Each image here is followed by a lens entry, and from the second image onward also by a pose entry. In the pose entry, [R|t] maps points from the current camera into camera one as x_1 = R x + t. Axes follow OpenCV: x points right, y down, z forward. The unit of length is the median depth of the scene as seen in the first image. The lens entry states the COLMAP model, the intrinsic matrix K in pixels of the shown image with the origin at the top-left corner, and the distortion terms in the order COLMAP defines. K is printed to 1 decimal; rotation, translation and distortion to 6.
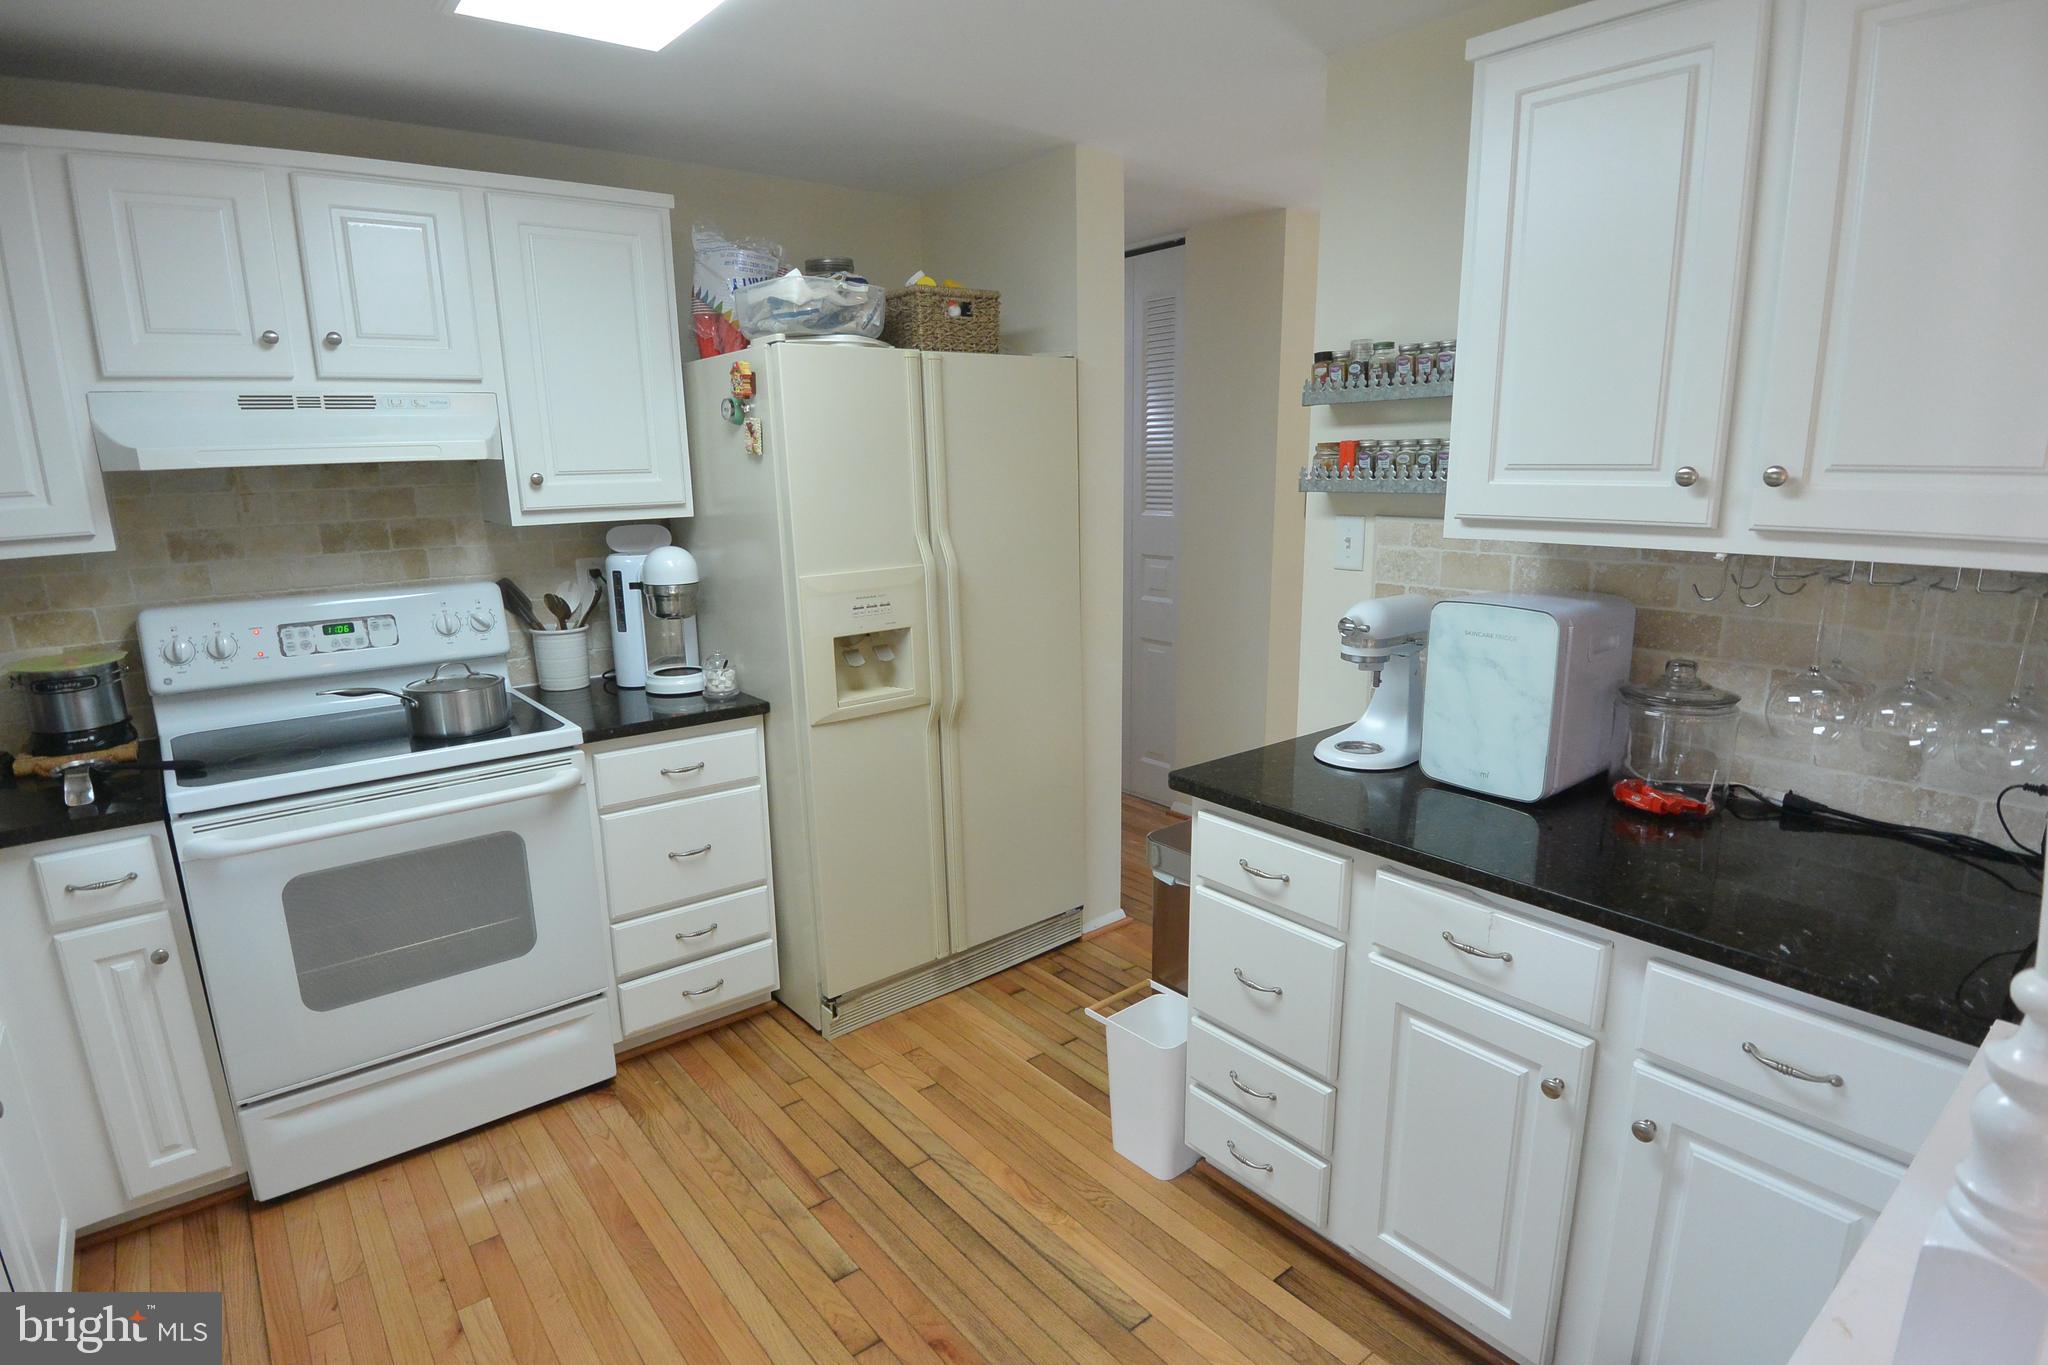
lens RADIAL K [[1072.1, 0, 1027.1], [0, 1072.1, 710.2], [0, 0, 1]] dist [0.005982, -0.029994]
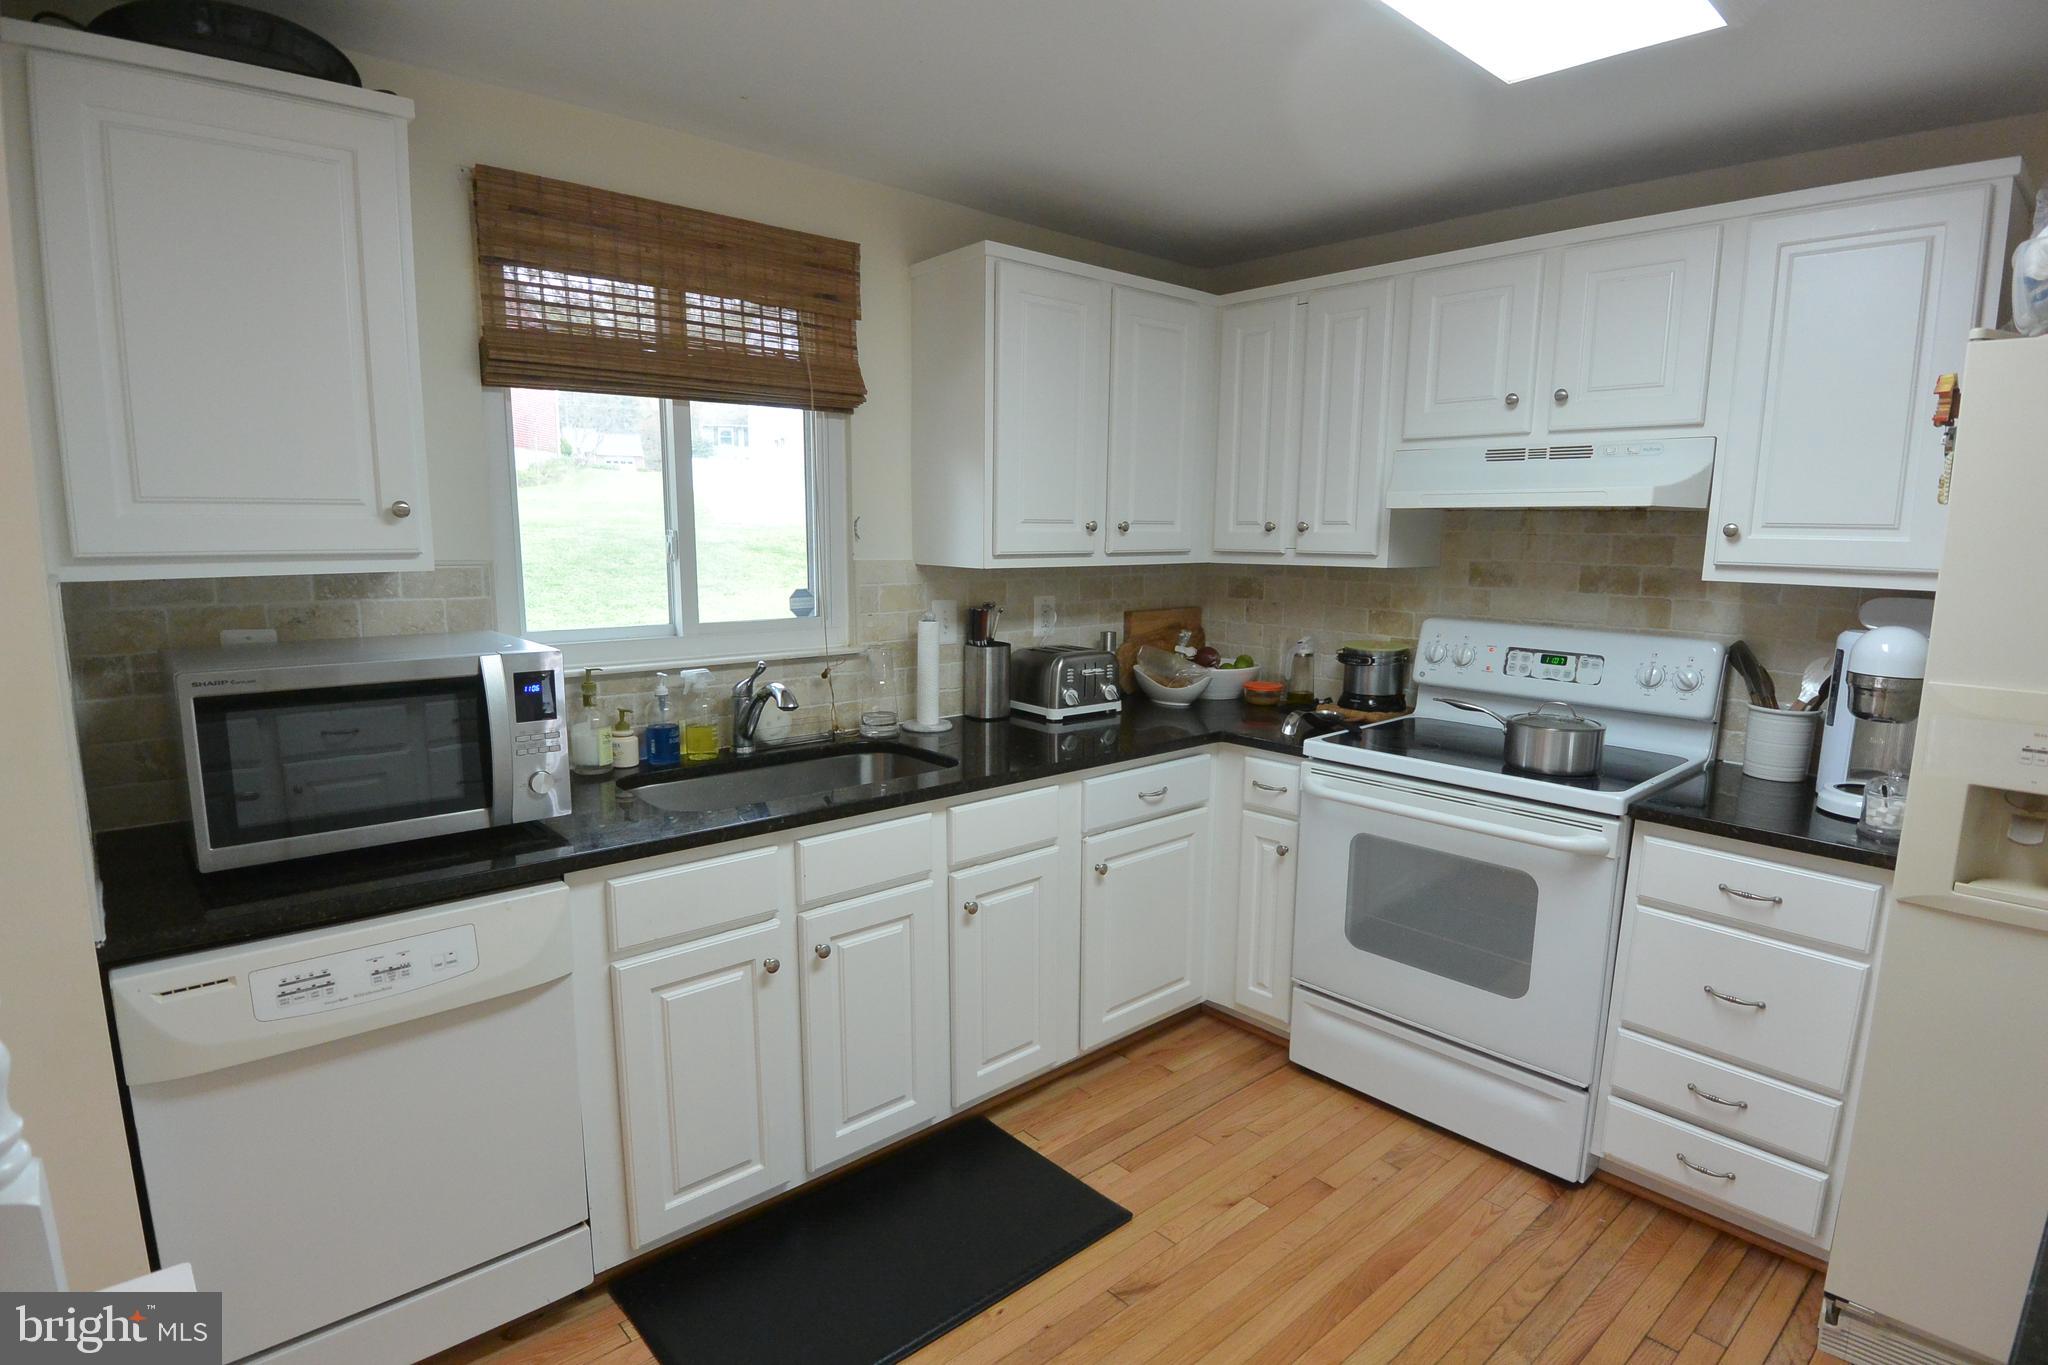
lens RADIAL K [[1072.1, 0, 1027.1], [0, 1072.1, 710.2], [0, 0, 1]] dist [0.005982, -0.029994]
pose [[0.061348, 0.187635, -0.980321, 0.416389], [-0.246629, 0.954565, 0.167271, -0.079745], [0.967166, 0.231514, 0.104837, 0.389439]]
